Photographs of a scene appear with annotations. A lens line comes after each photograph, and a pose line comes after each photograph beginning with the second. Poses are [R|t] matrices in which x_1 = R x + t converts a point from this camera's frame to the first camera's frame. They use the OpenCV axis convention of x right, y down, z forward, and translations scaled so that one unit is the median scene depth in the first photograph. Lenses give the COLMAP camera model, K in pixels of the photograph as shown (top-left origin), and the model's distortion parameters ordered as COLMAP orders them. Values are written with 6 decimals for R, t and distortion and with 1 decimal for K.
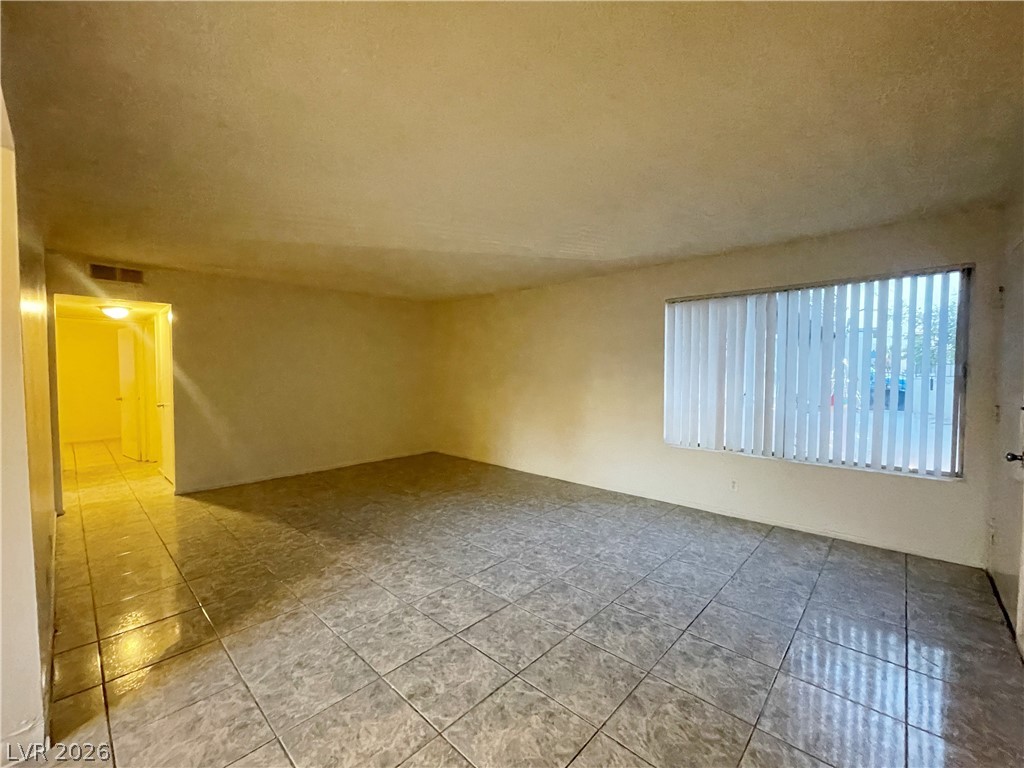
lens RADIAL K [[420.4, 0, 511.1], [0, 420.4, 387.5], [0, 0, 1]] dist [0.000859, 0.000555]
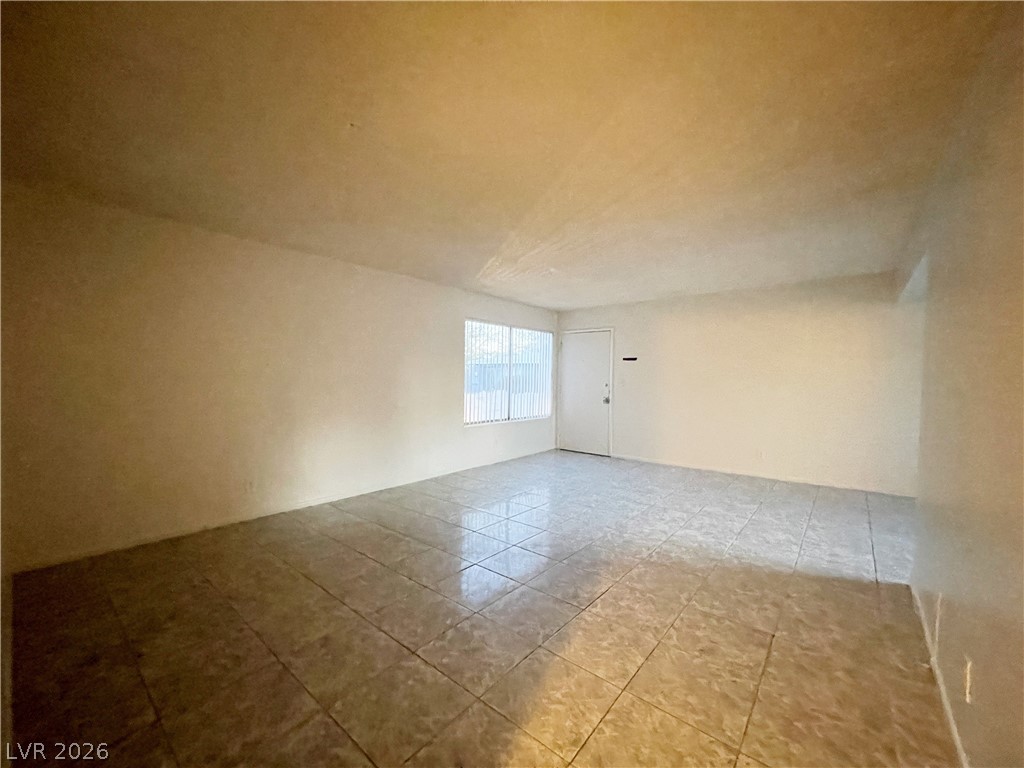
lens RADIAL K [[411.1, 0, 507.3], [0, 411.1, 387.0], [0, 0, 1]] dist [0.000788, 0.000310]
pose [[-0.058391, -0.027137, 0.997925, -1.327168], [0.026501, 0.999236, 0.028724, -0.029893], [-0.997942, 0.028123, -0.057627, 1.356392]]
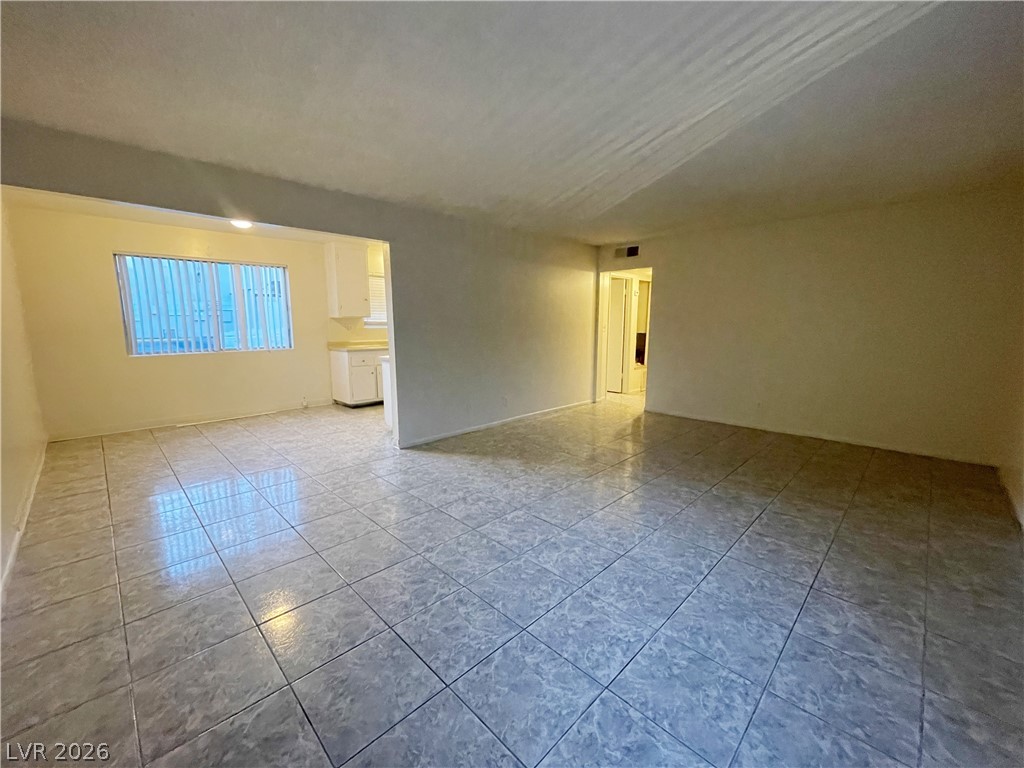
lens RADIAL K [[422.0, 0, 507.6], [0, 422.0, 385.0], [0, 0, 1]] dist [-0.000938, -0.000407]
pose [[-0.037410, 0.150669, -0.987876, 0.847486], [-0.036003, 0.987723, 0.152009, -0.029956], [0.998651, 0.041253, -0.031526, 0.900463]]
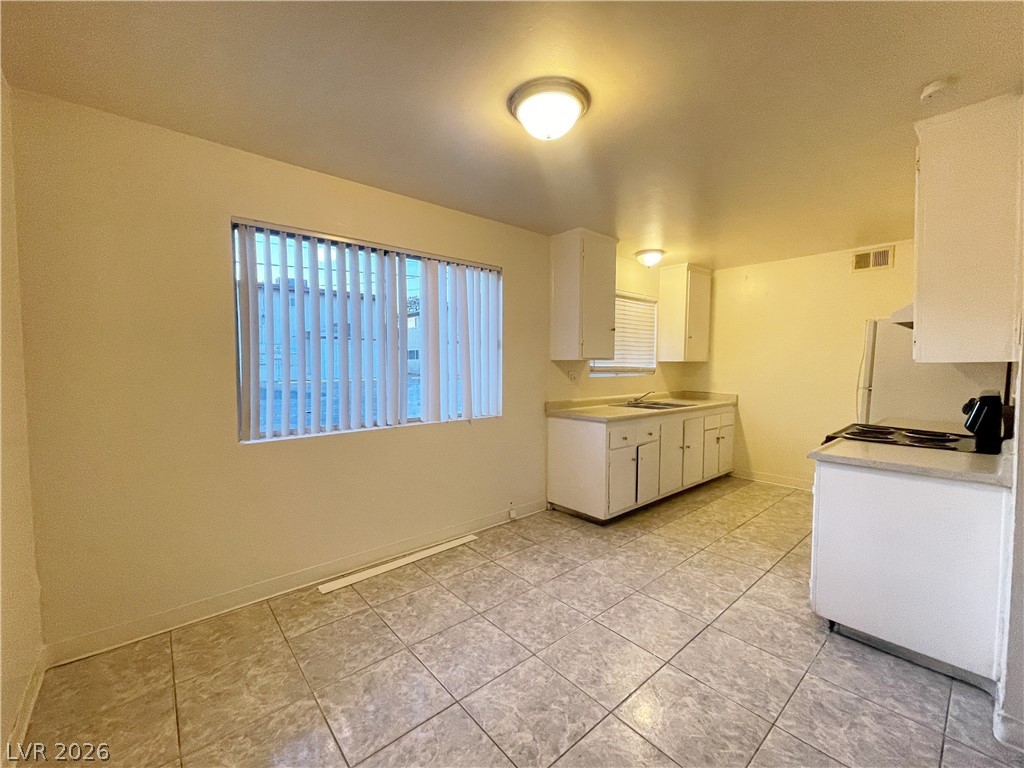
lens RADIAL K [[420.4, 0, 511.1], [0, 420.4, 387.5], [0, 0, 1]] dist [0.000859, 0.000555]
pose [[-0.102085, 0.057748, -0.993098, -0.043876], [-0.033537, 0.997546, 0.061455, -0.003519], [0.994210, 0.039579, -0.099898, -0.079999]]
